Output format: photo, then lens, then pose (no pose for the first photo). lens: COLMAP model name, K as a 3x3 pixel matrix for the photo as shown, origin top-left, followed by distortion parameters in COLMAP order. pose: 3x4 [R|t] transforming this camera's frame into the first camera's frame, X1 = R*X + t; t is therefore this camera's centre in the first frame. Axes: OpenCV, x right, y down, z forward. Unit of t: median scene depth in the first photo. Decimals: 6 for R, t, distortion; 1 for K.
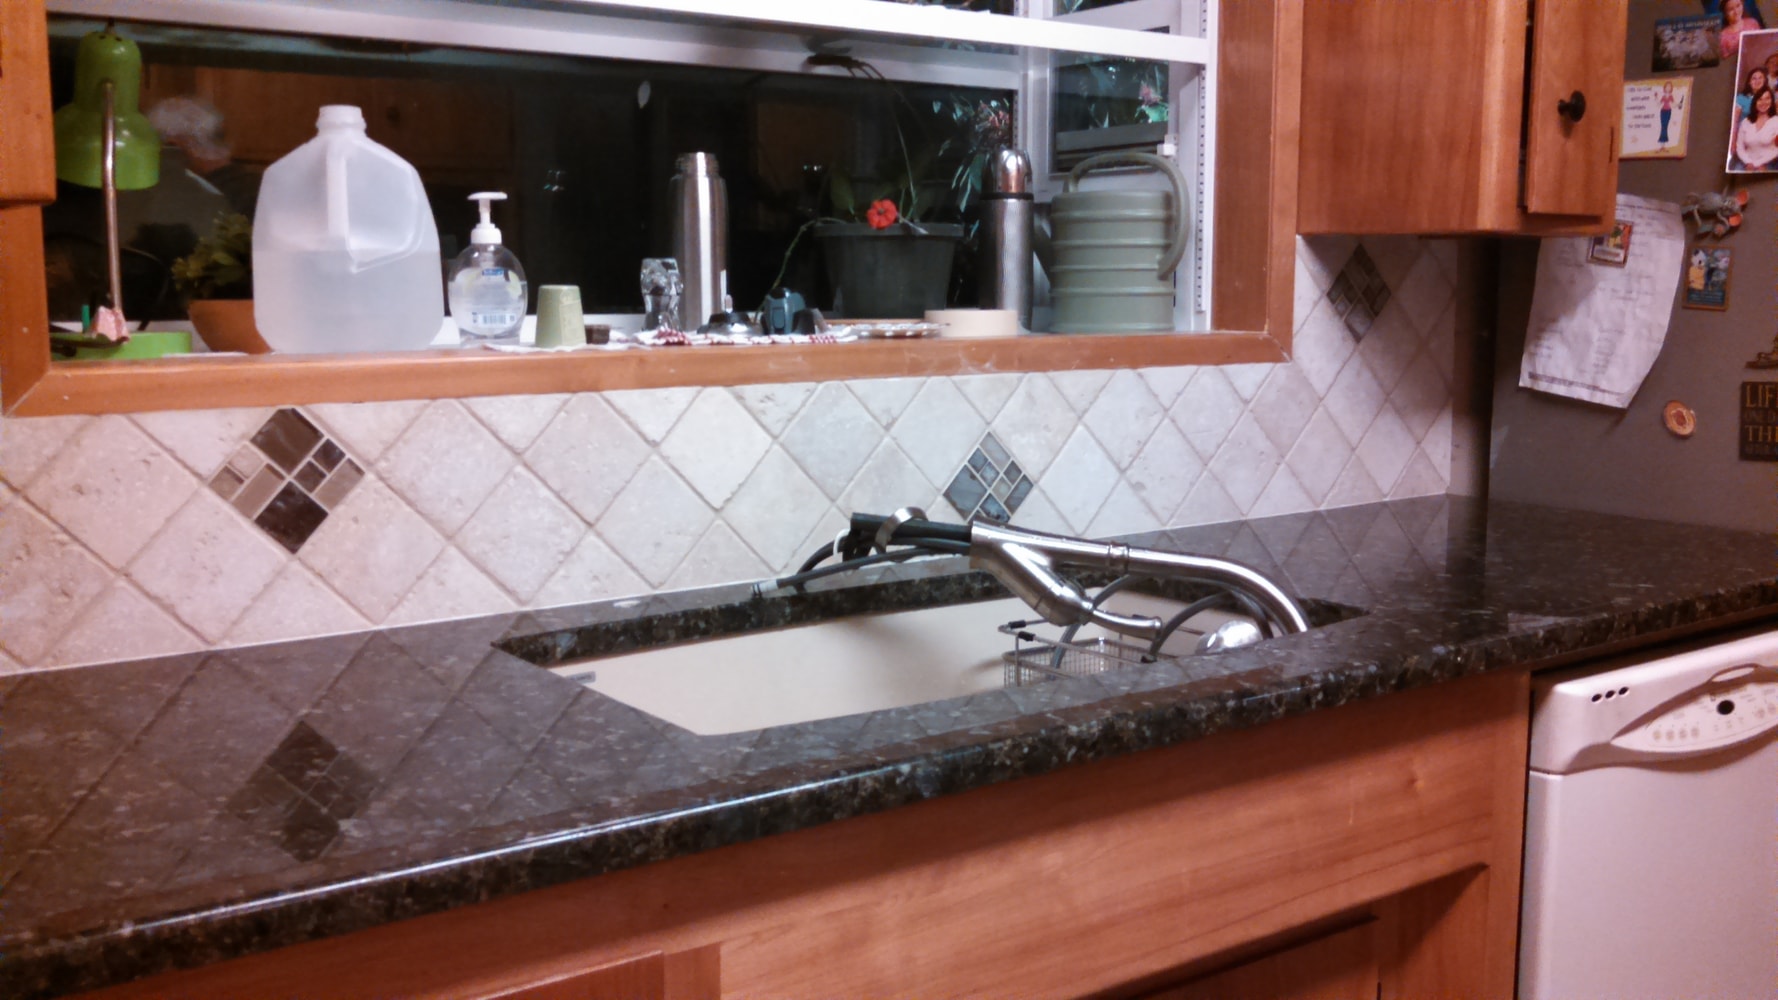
lens RADIAL K [[1700.1, 0, 889.0], [0, 1700.1, 500.0], [0, 0, 1]] dist [0.008653, -0.075824]
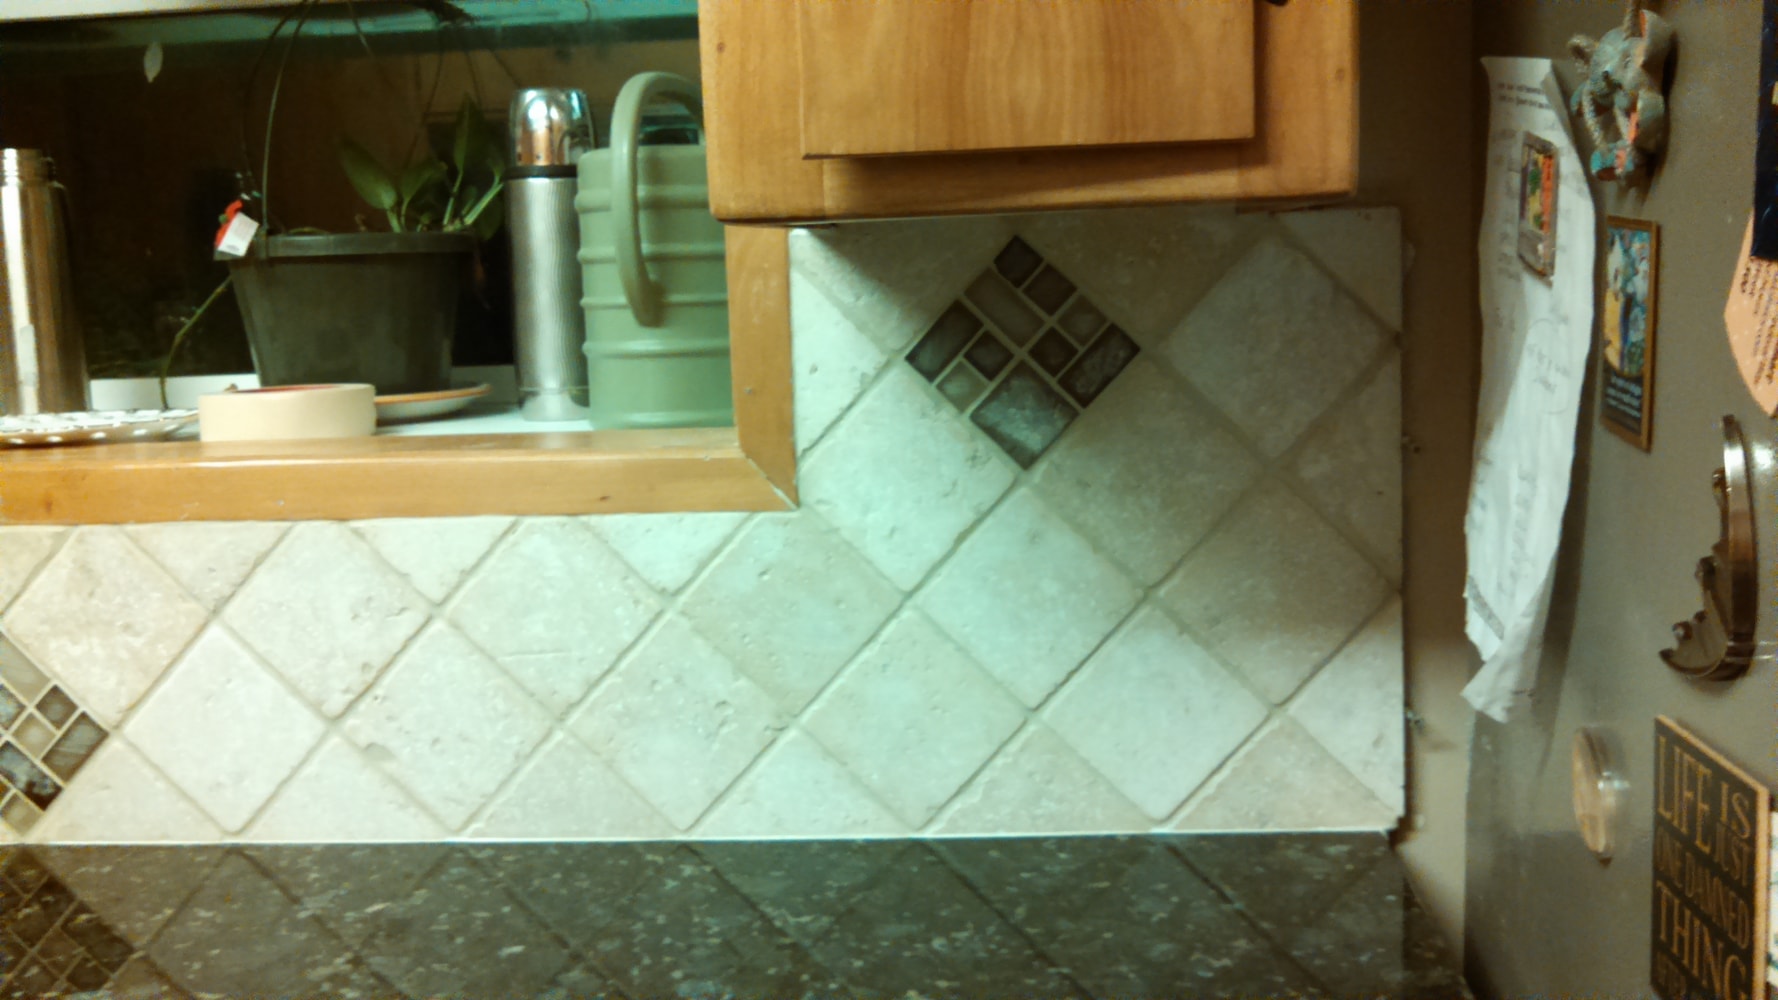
lens RADIAL K [[1700.1, 0, 889.0], [0, 1700.1, 500.0], [0, 0, 1]] dist [0.008653, -0.075824]
pose [[0.753921, 0.063772, -0.653863, 0.572971], [-0.049293, 0.997963, 0.040497, -0.107826], [0.655113, 0.001699, 0.755529, 0.705688]]
